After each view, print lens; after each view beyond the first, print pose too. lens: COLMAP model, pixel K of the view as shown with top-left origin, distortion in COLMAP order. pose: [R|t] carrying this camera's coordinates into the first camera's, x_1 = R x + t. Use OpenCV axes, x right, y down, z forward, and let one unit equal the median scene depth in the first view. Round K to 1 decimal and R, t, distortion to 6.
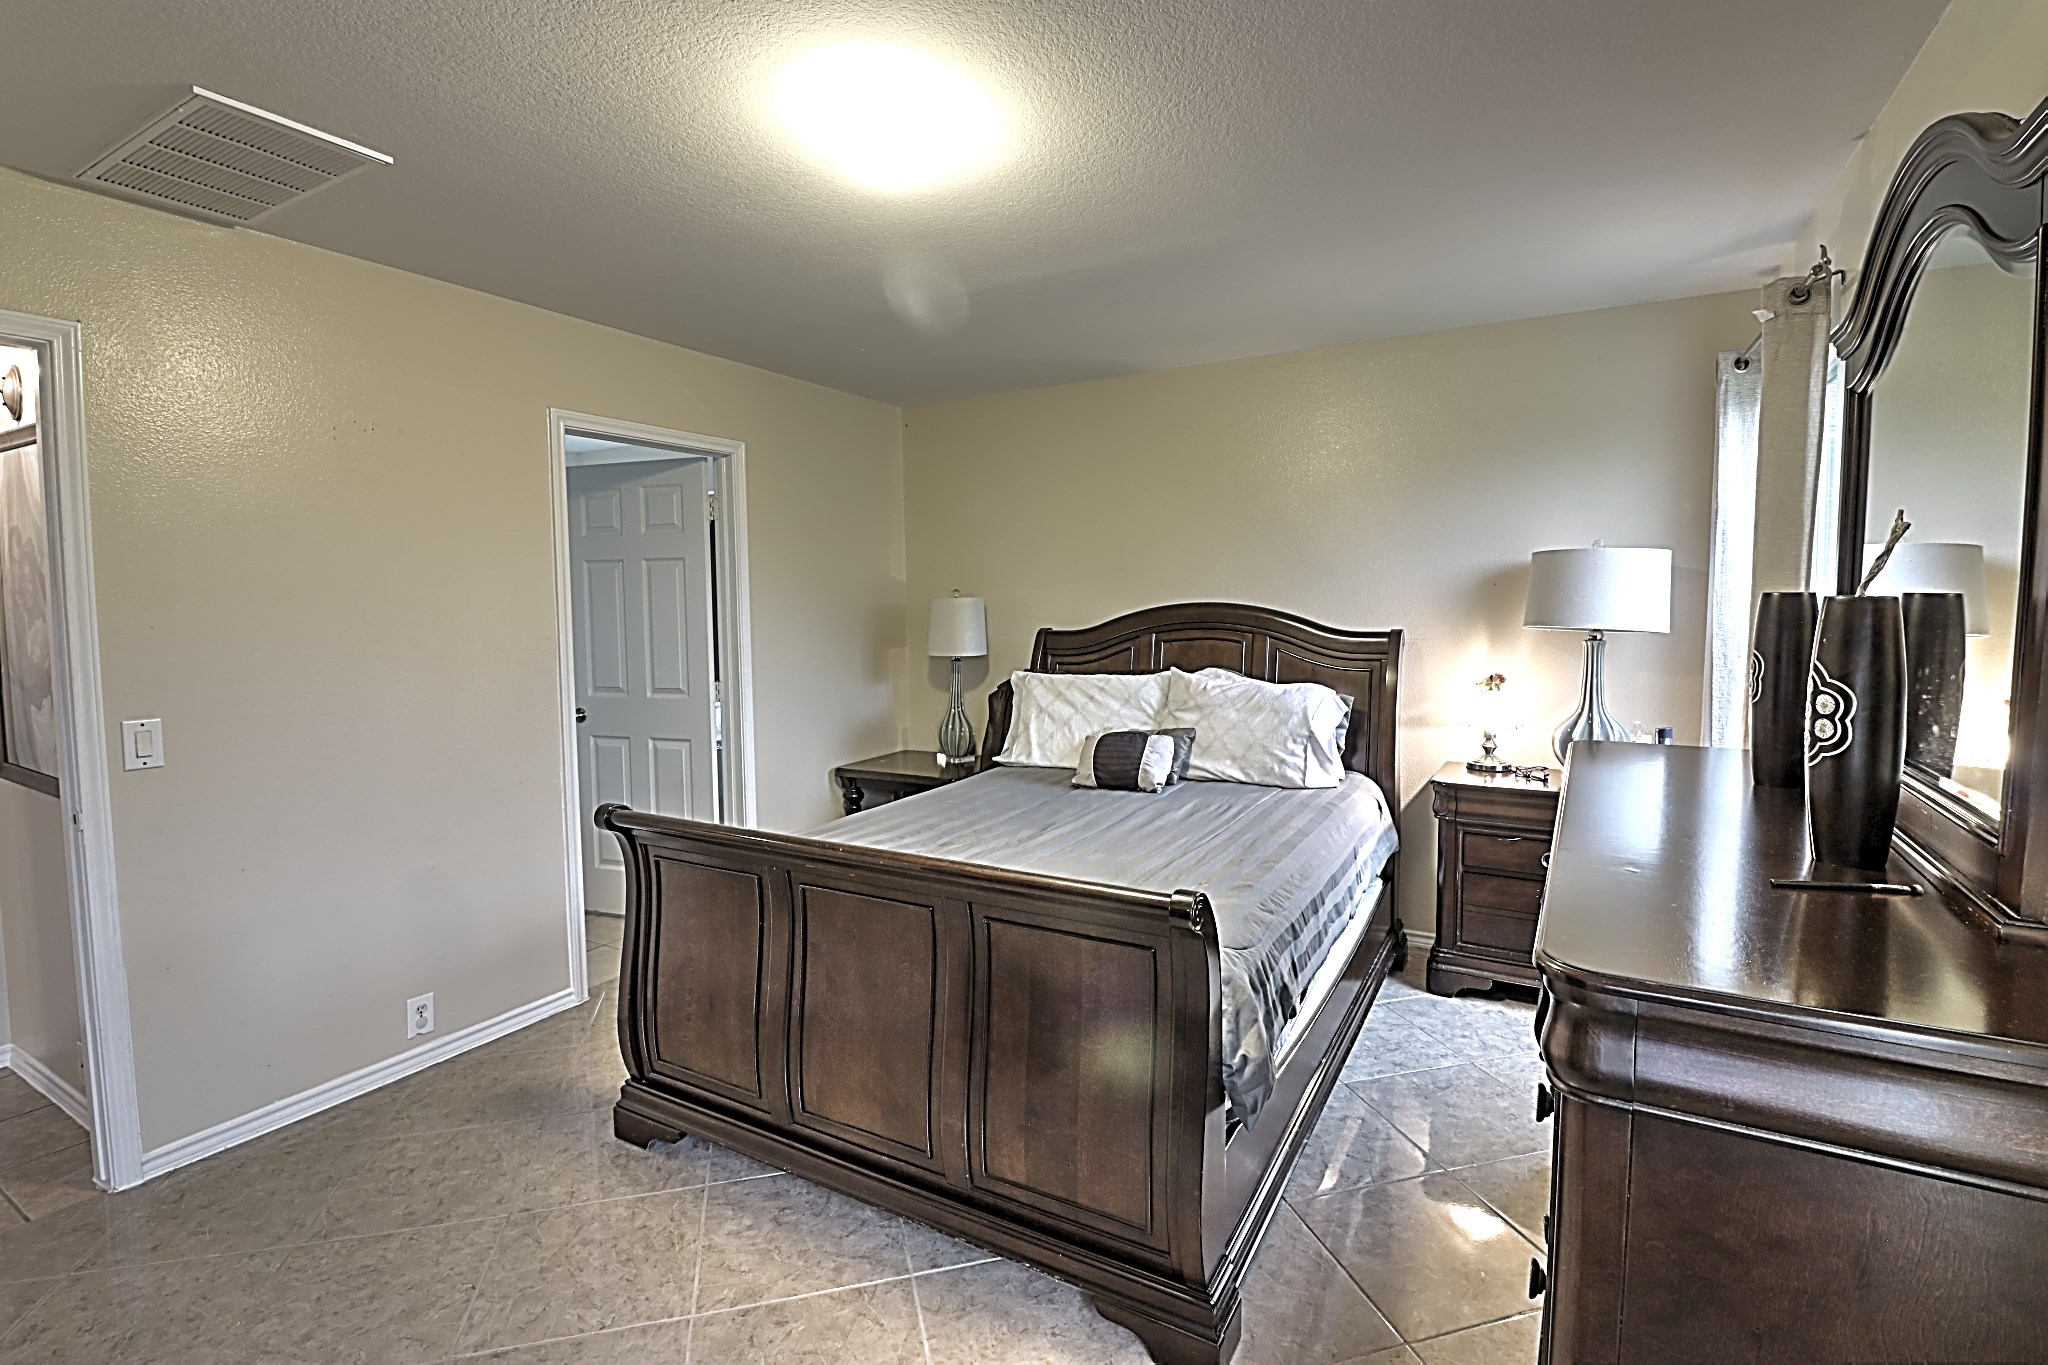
lens RADIAL K [[943.7, 0, 1021.2], [0, 943.7, 676.1], [0, 0, 1]] dist [-0.001005, -0.012049]
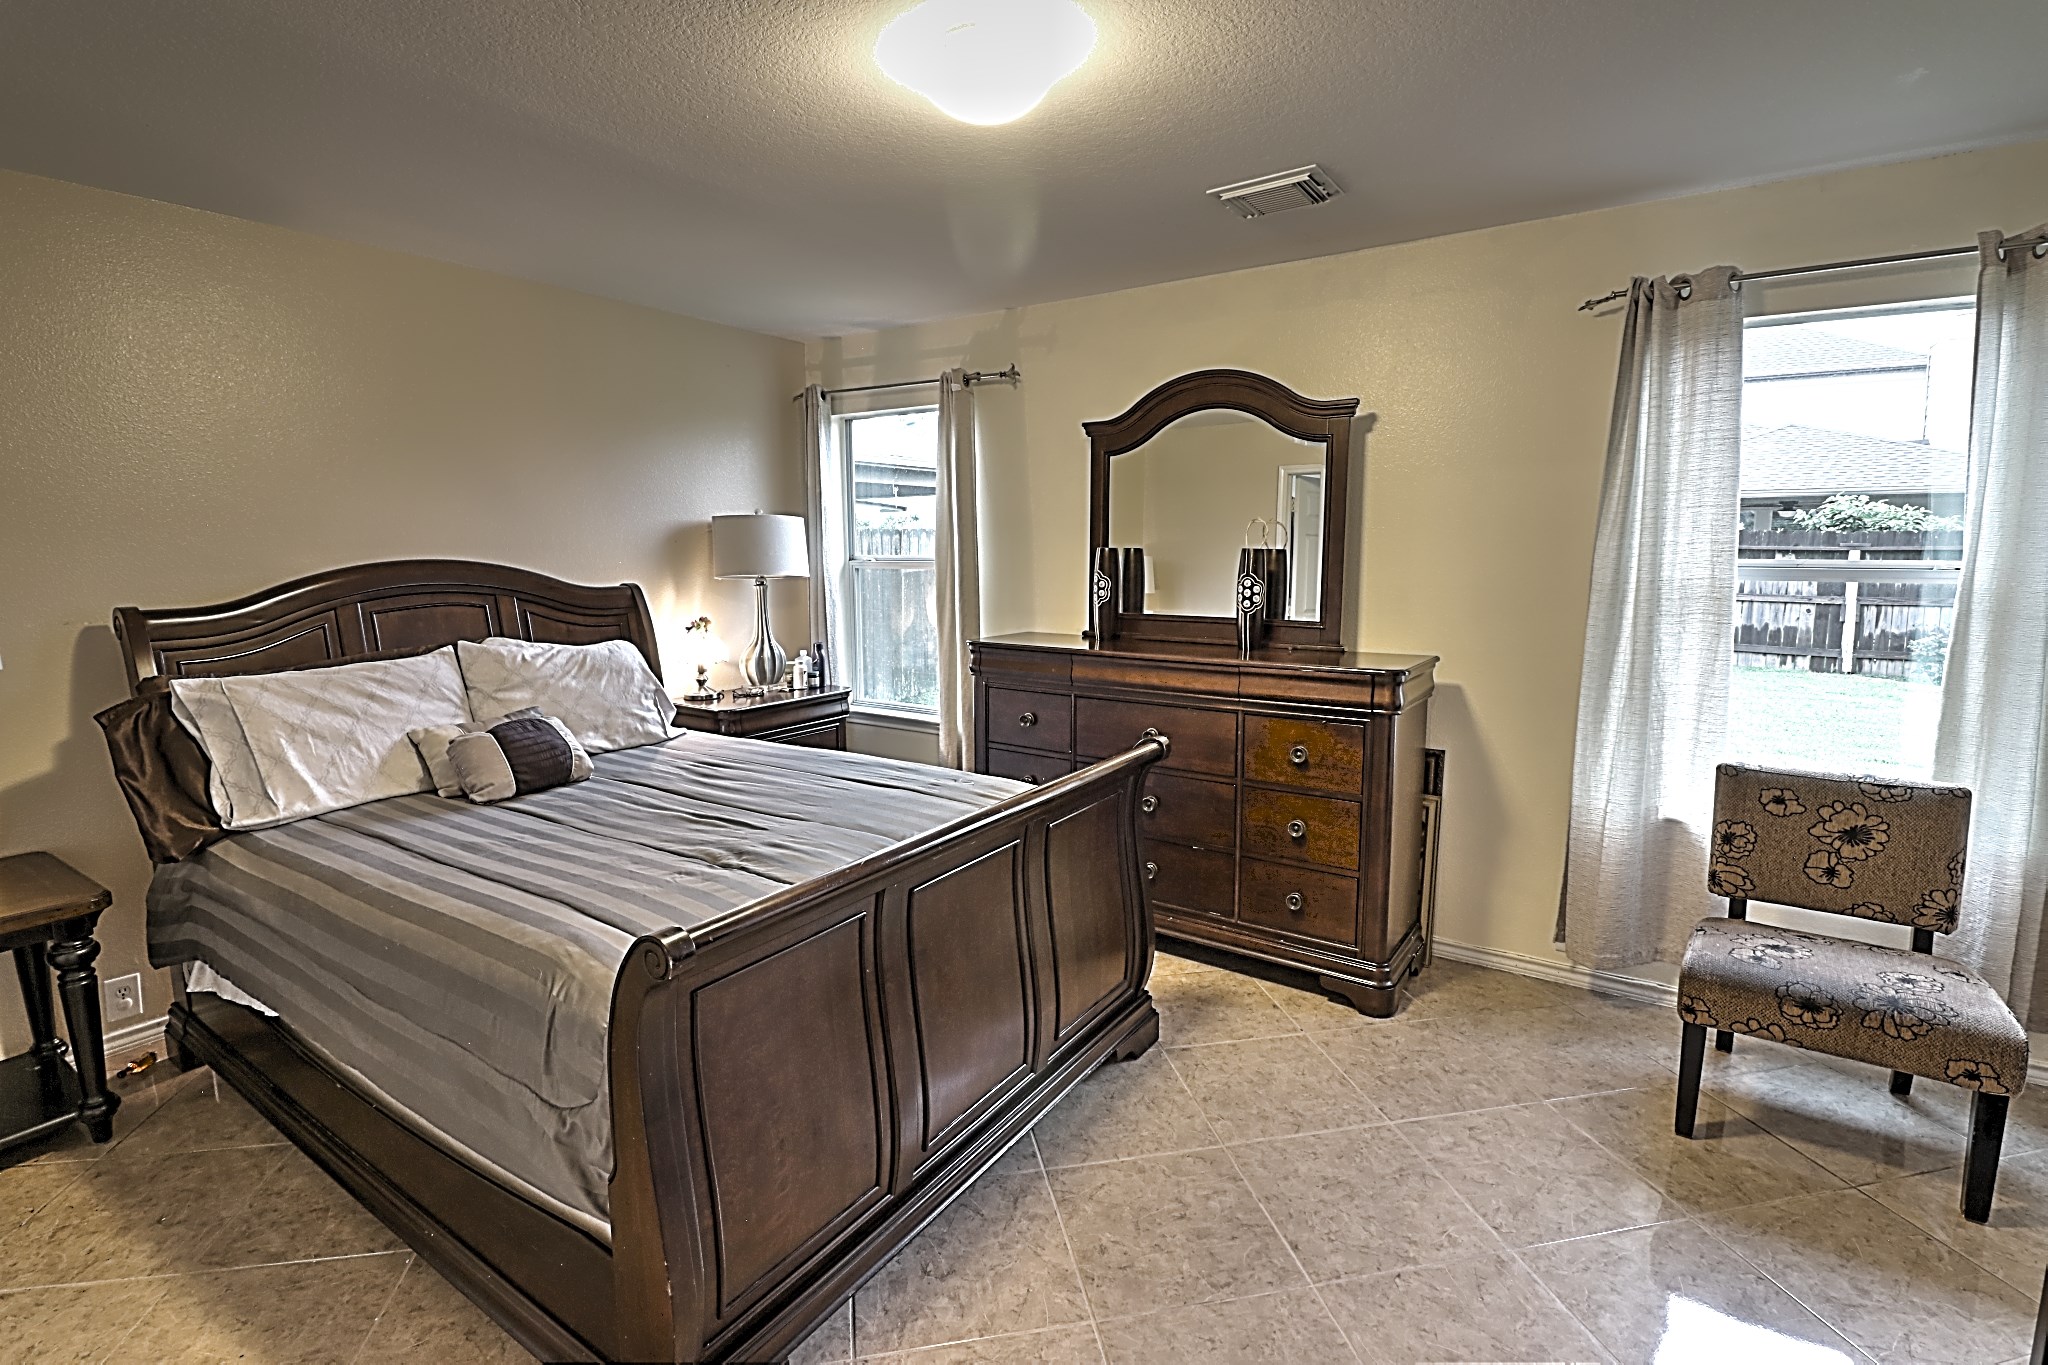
lens RADIAL K [[943.7, 0, 1016.9], [0, 943.7, 676.1], [0, 0, 1]] dist [-0.001005, -0.012049]
pose [[0.065283, -0.128055, 0.989616, -0.647397], [0.088263, 0.988585, 0.122099, -0.038864], [-0.993956, 0.079376, 0.075840, 0.516461]]
